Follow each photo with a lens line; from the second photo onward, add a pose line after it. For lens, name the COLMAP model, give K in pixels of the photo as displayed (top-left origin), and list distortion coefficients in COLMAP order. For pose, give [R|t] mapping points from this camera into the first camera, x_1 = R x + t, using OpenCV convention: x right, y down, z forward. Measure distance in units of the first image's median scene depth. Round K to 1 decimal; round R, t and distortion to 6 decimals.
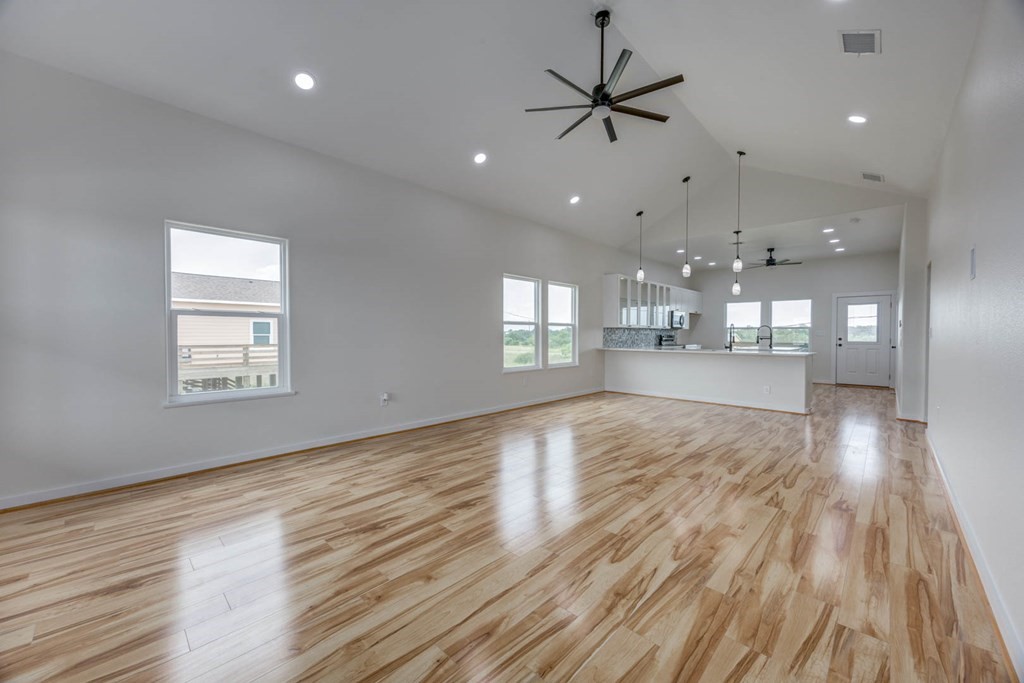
lens RADIAL K [[396.2, 0, 515.1], [0, 396.2, 342.0], [0, 0, 1]] dist [-0.001732, -0.000079]
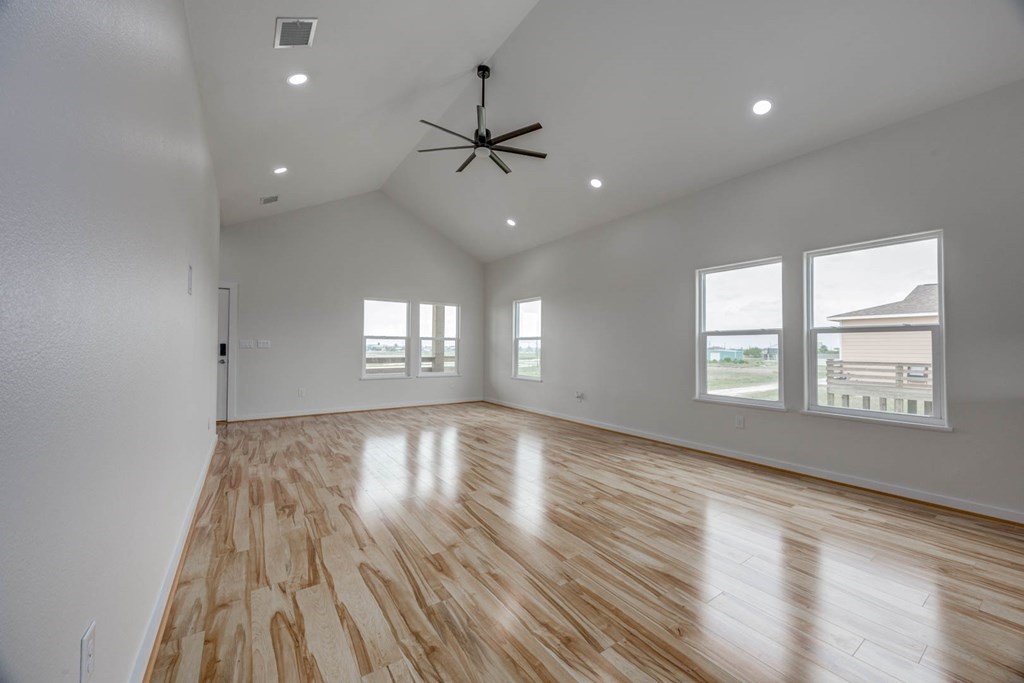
lens RADIAL K [[396.2, 0, 515.1], [0, 396.2, 342.0], [0, 0, 1]] dist [-0.001732, -0.000079]
pose [[-0.218007, -0.018594, -0.975770, 1.291404], [-0.025595, 0.999584, -0.013329, -0.022329], [0.975612, 0.022069, -0.218392, 1.349658]]
